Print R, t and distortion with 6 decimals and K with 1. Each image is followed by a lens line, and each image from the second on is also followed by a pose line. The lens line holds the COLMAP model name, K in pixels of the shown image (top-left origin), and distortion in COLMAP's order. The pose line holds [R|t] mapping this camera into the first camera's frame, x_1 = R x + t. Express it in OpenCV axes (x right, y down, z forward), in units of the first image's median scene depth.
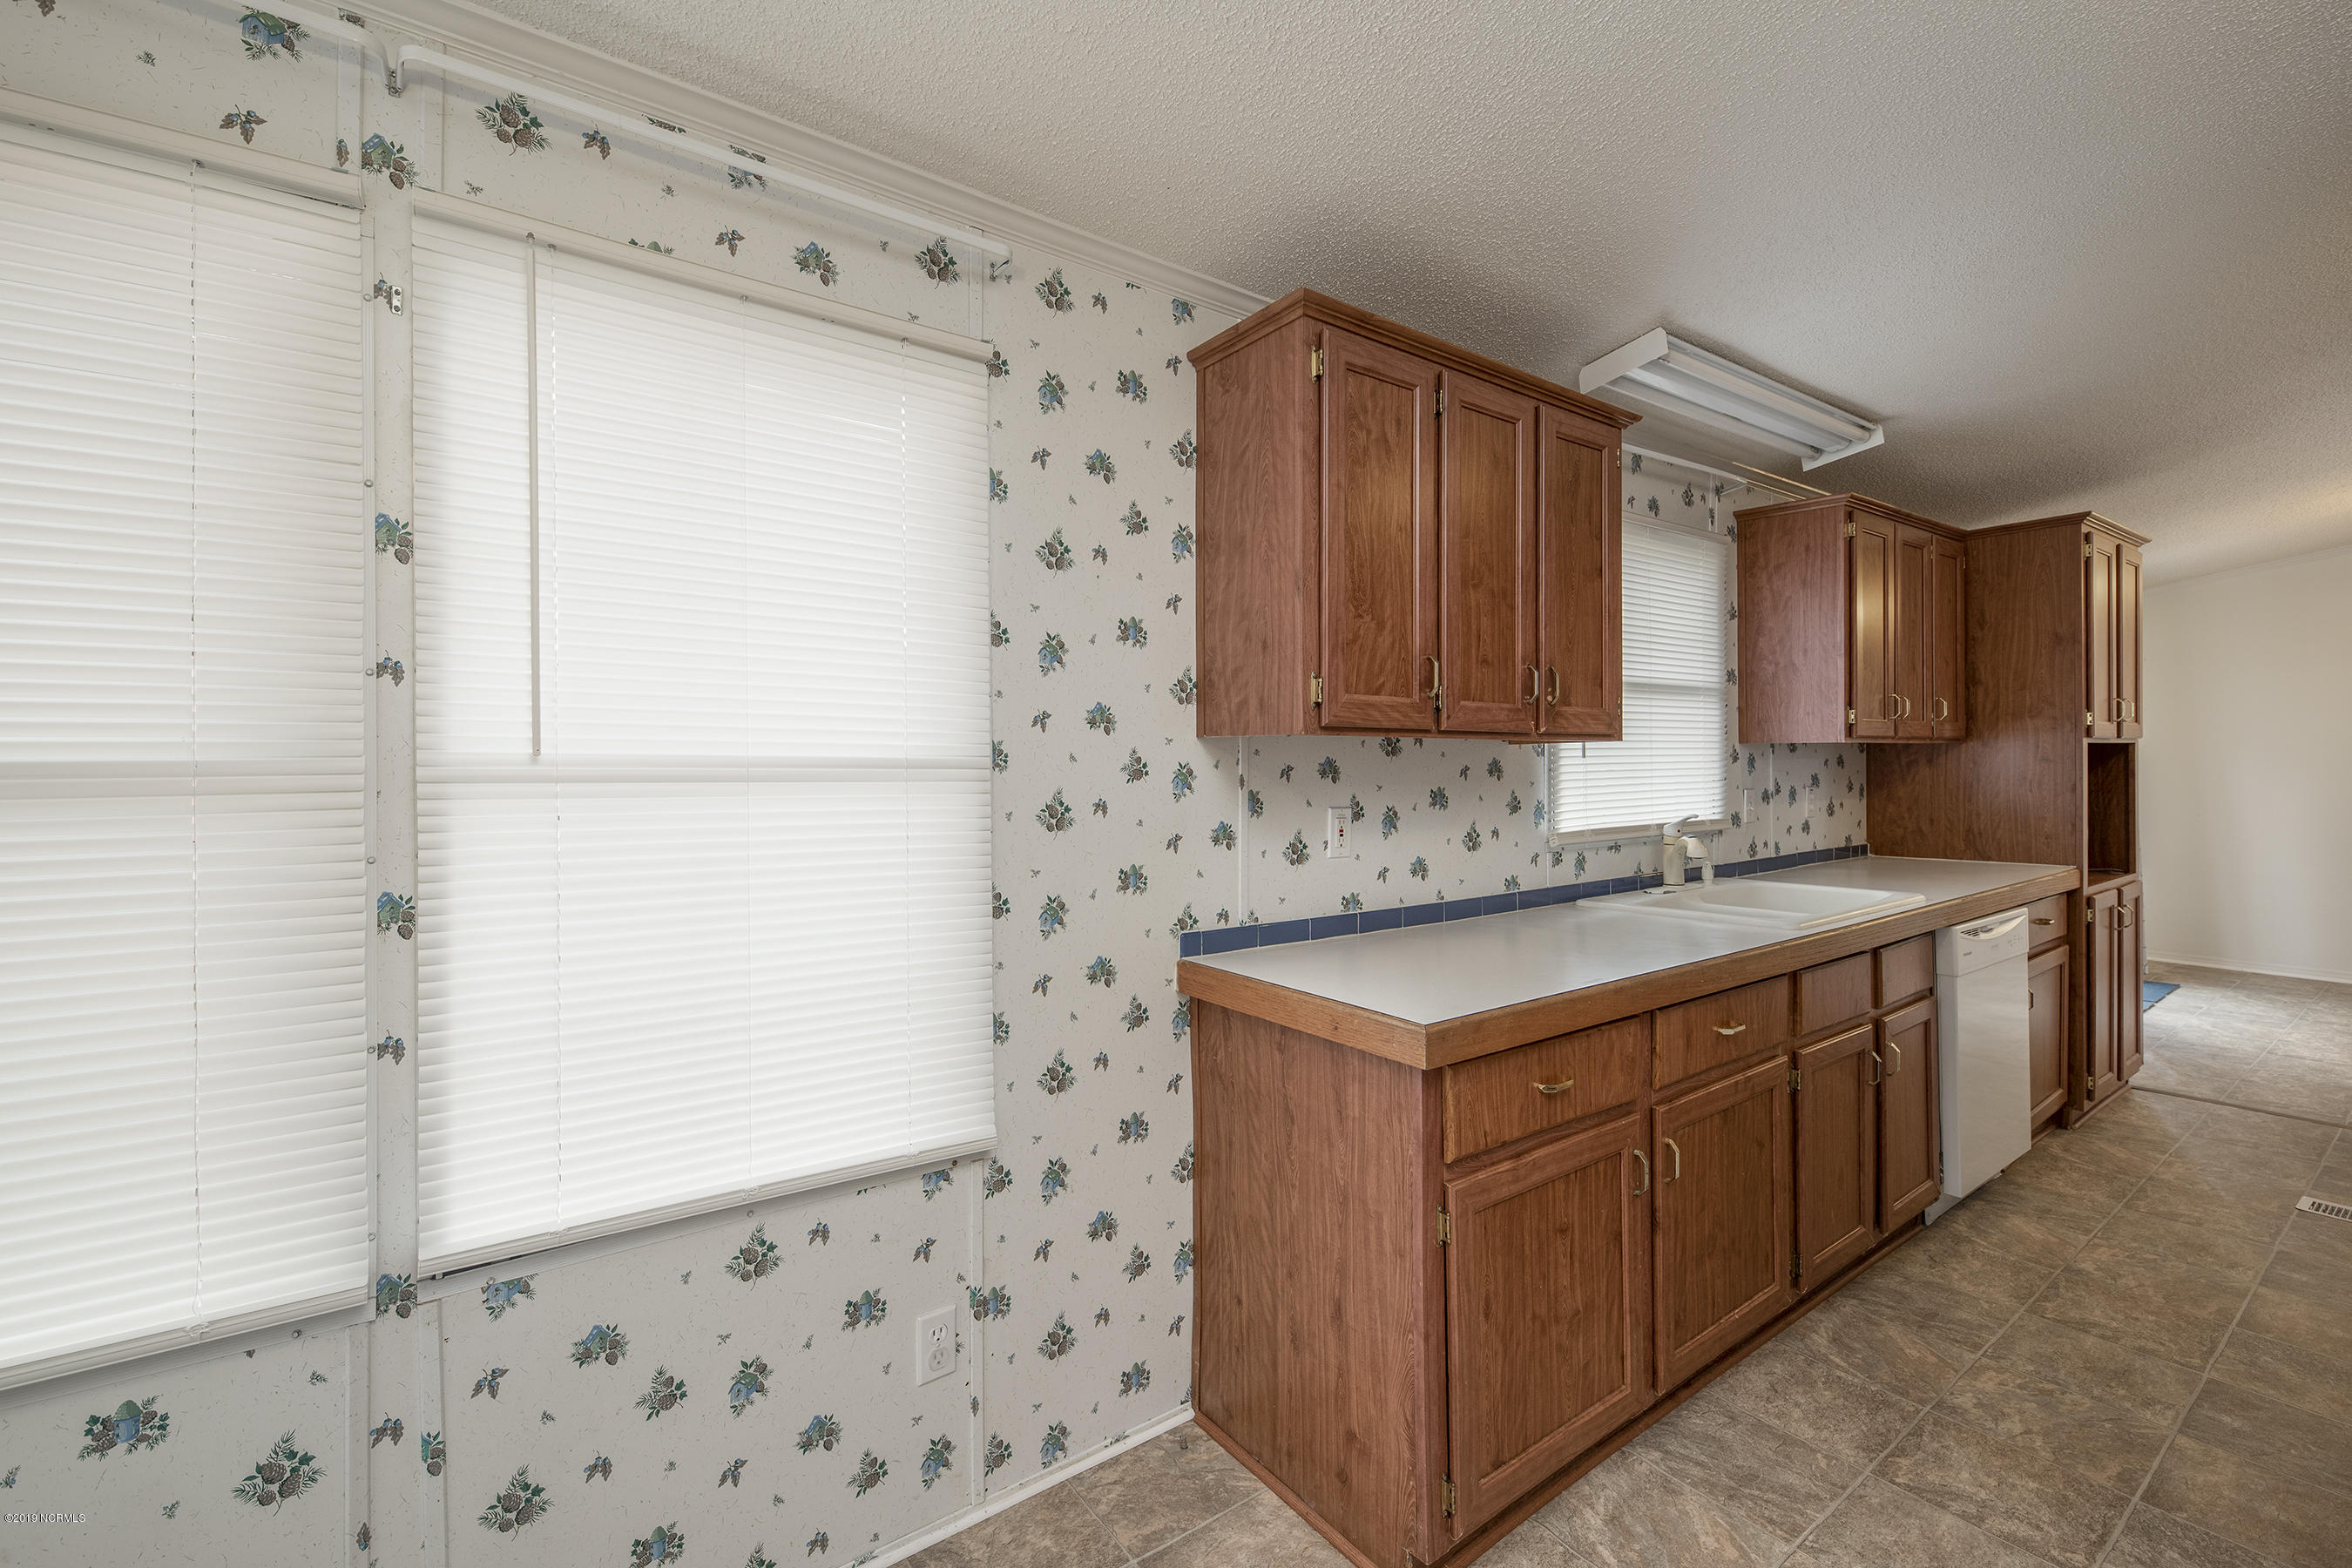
lens RADIAL K [[911.6, 0, 1168.4], [0, 911.6, 759.2], [0, 0, 1]] dist [-0.002418, -0.003914]
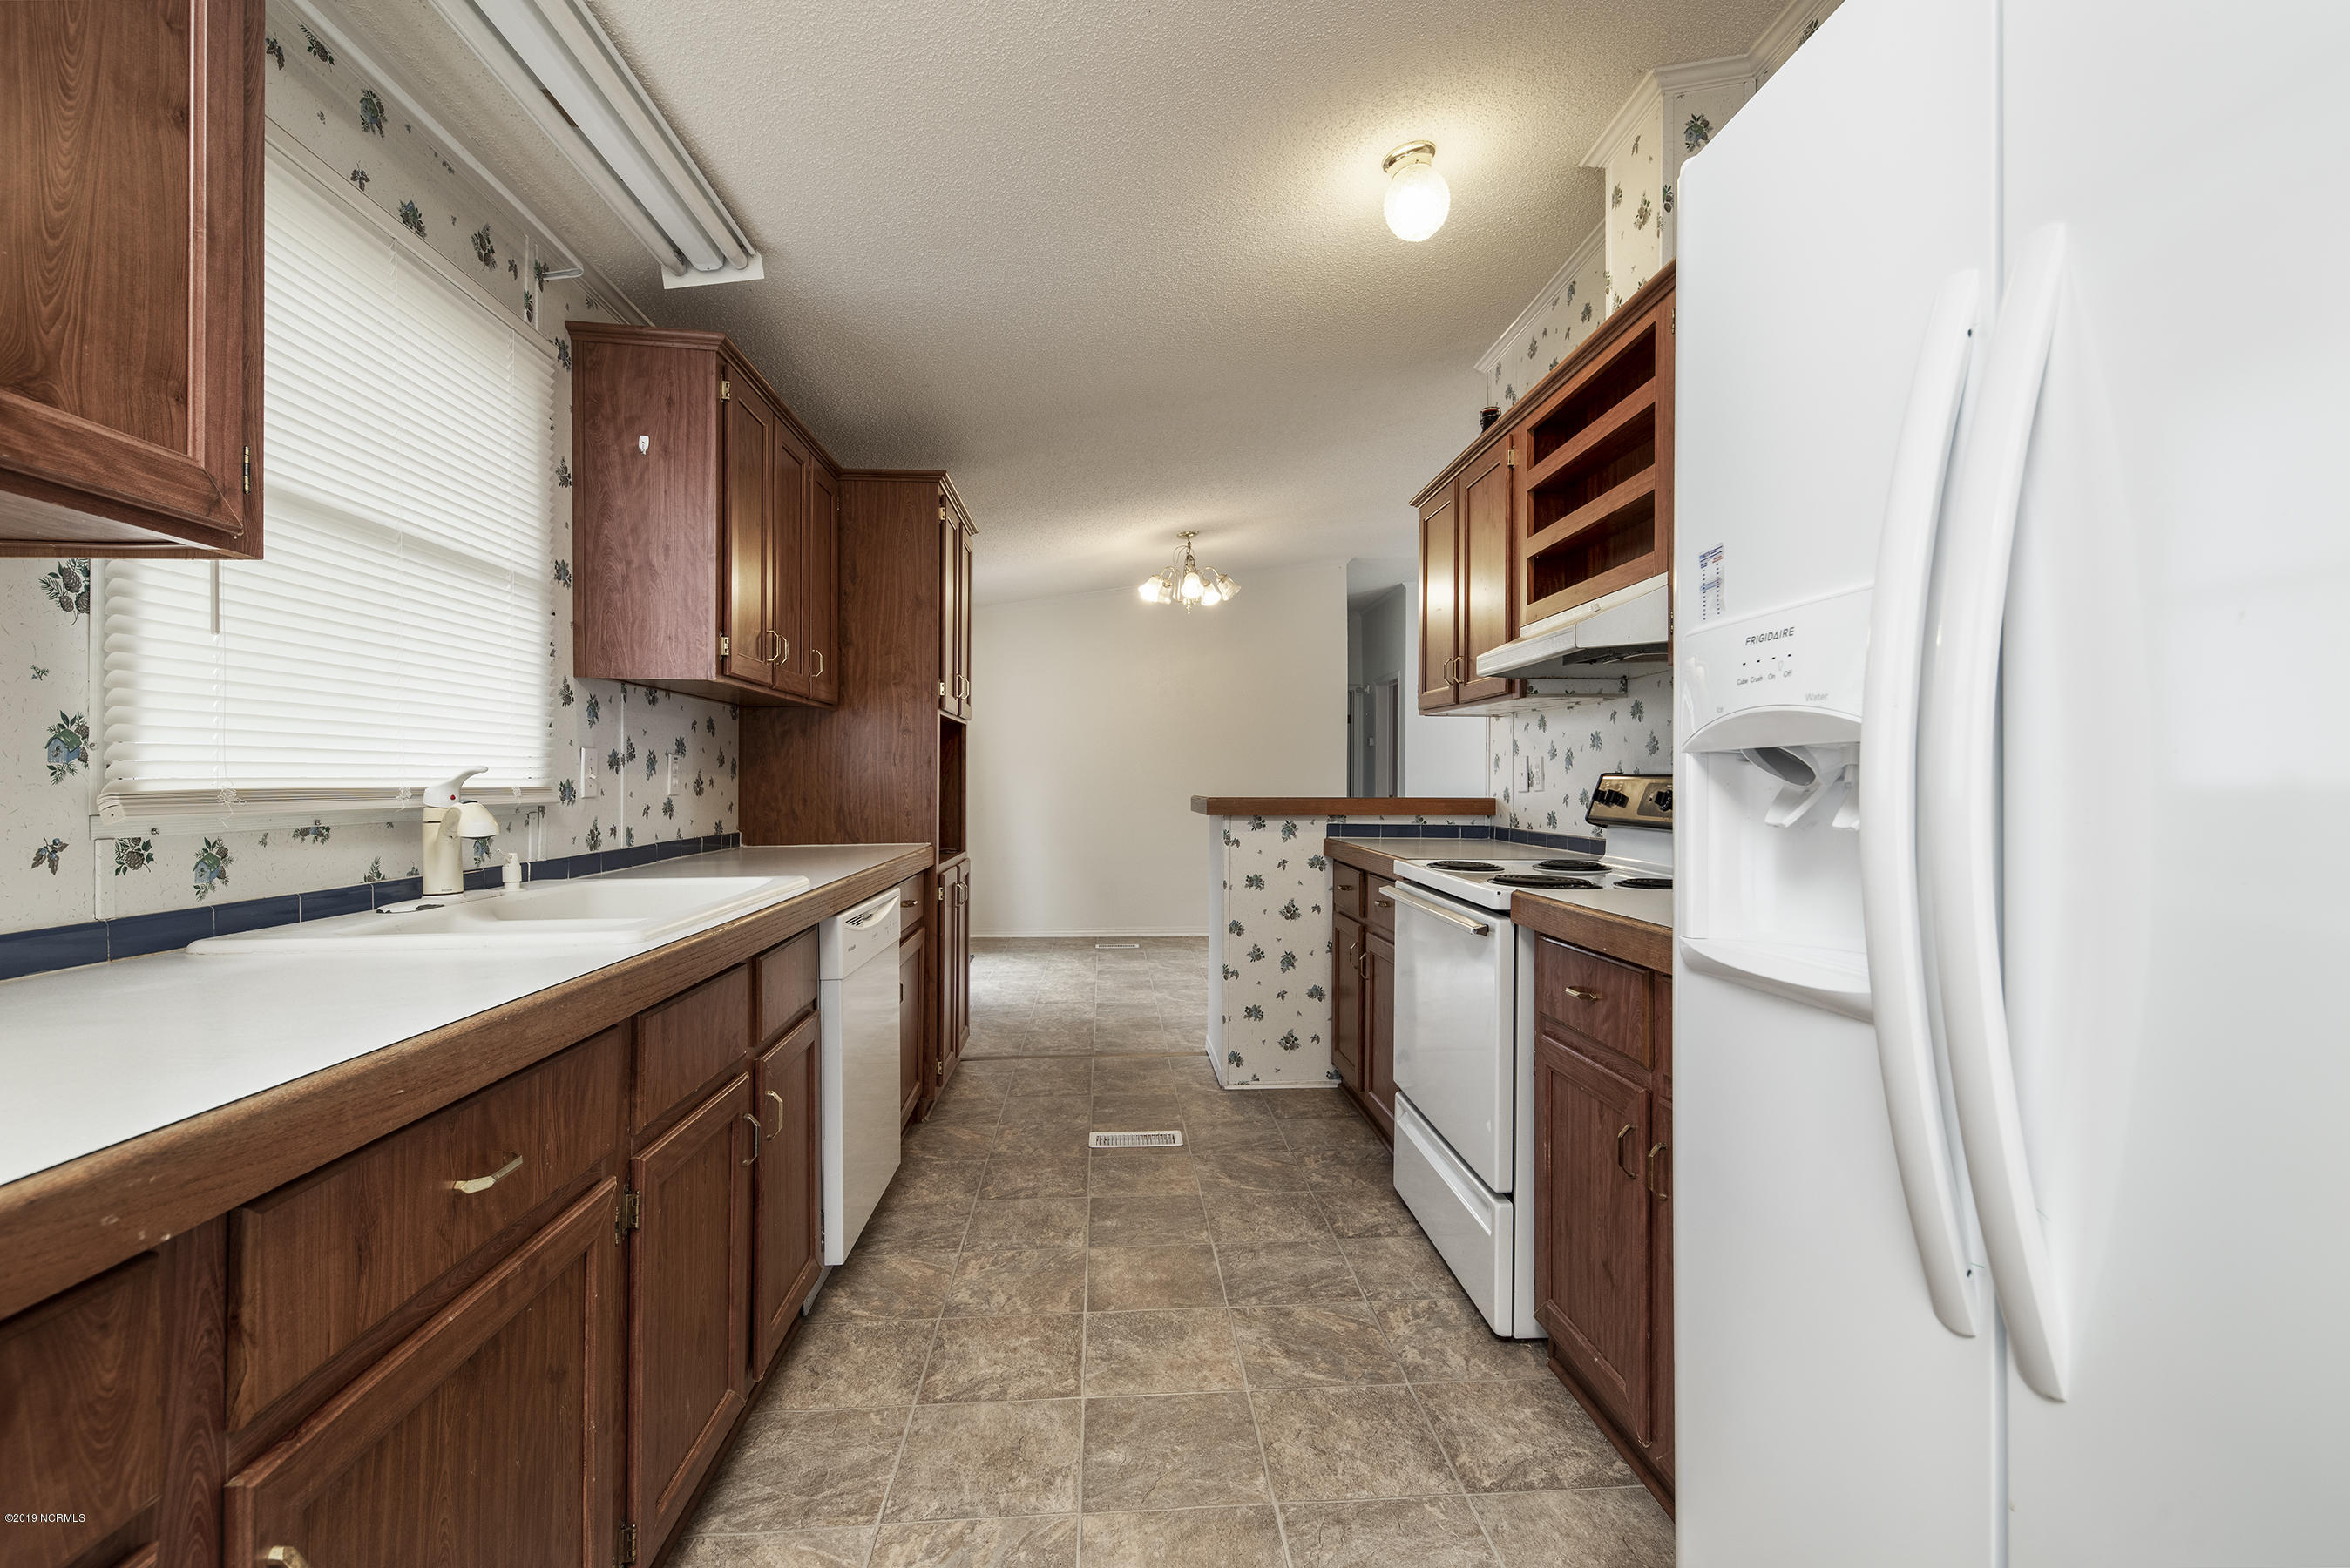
lens RADIAL K [[1019.6, 0, 1150.3], [0, 1019.6, 803.6], [0, 0, 1]] dist [0.027451, -0.000176]
pose [[0.505023, -0.005667, 0.863087, 0.204125], [-0.016567, 0.999731, 0.016258, 0.058424], [-0.862947, -0.022510, 0.504793, 0.274532]]
